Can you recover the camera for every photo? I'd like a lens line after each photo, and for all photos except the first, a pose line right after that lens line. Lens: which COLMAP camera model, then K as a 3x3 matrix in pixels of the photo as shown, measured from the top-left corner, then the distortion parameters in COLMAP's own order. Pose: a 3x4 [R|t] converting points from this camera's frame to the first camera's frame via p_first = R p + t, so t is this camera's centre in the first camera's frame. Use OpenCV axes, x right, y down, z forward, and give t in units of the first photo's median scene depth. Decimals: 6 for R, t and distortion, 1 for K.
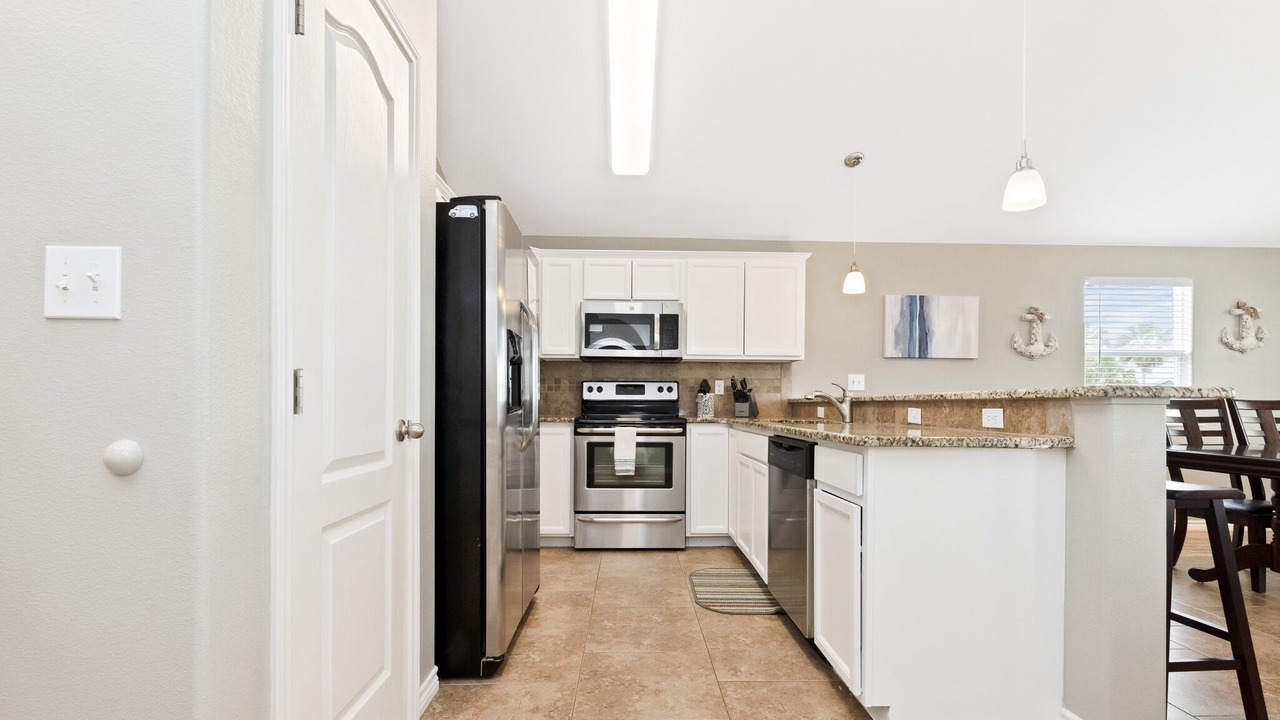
lens RADIAL K [[564.1, 0, 638.4], [0, 564.1, 402.8], [0, 0, 1]] dist [0.001478, -0.000969]
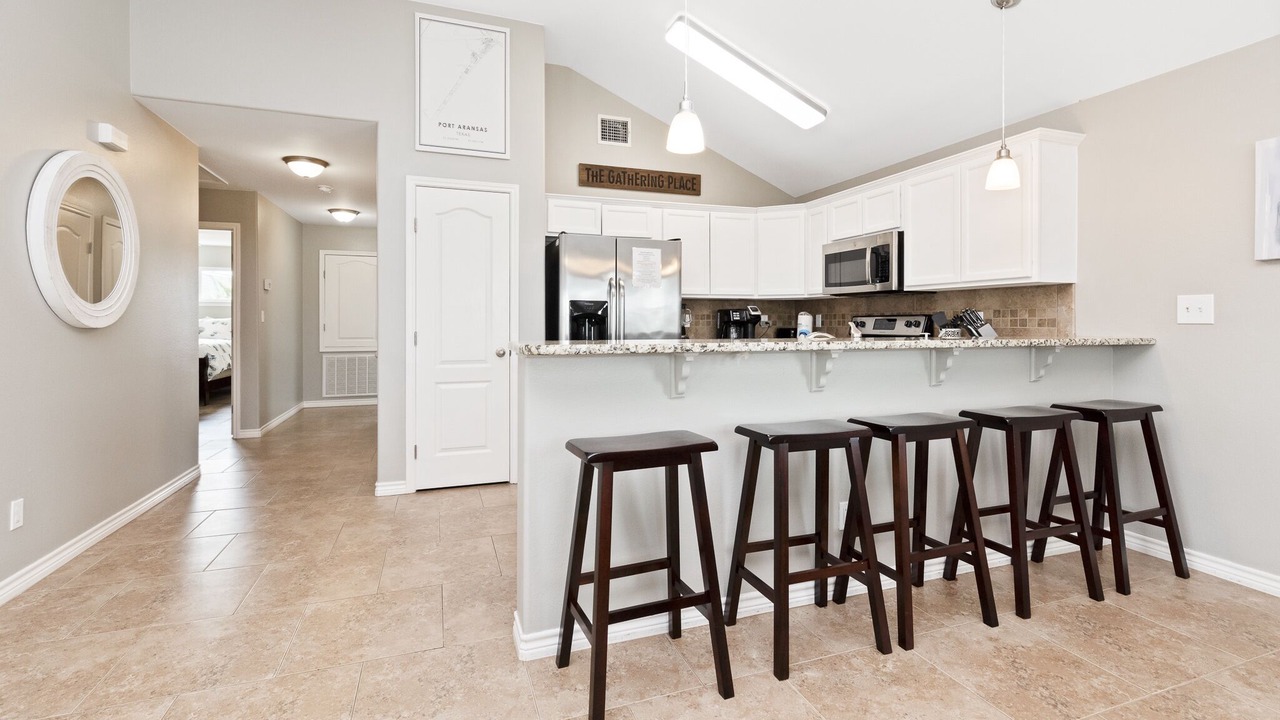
lens RADIAL K [[564.1, 0, 651.8], [0, 564.1, 322.6], [0, 0, 1]] dist [0.001478, -0.000969]
pose [[0.338499, -0.006980, -0.940941, 0.906610], [0.004299, 0.999974, -0.005871, -0.026760], [0.940957, -0.002057, 0.338521, 0.355065]]
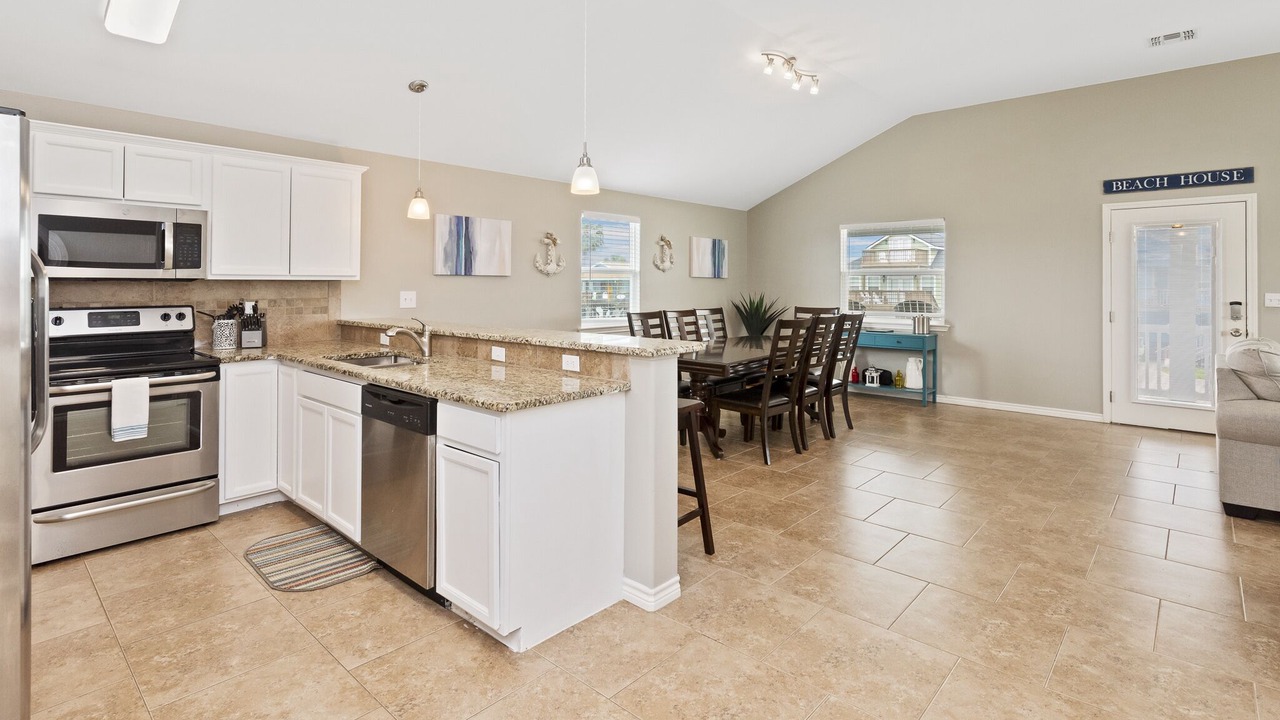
lens RADIAL K [[617.8, 0, 623.7], [0, 617.8, 280.9], [0, 0, 1]] dist [0.003292, -0.003134]
pose [[0.699427, -0.003723, 0.714695, -0.148299], [0.004135, 0.999991, 0.001163, -0.084569], [-0.714692, 0.002142, 0.699436, -0.026796]]
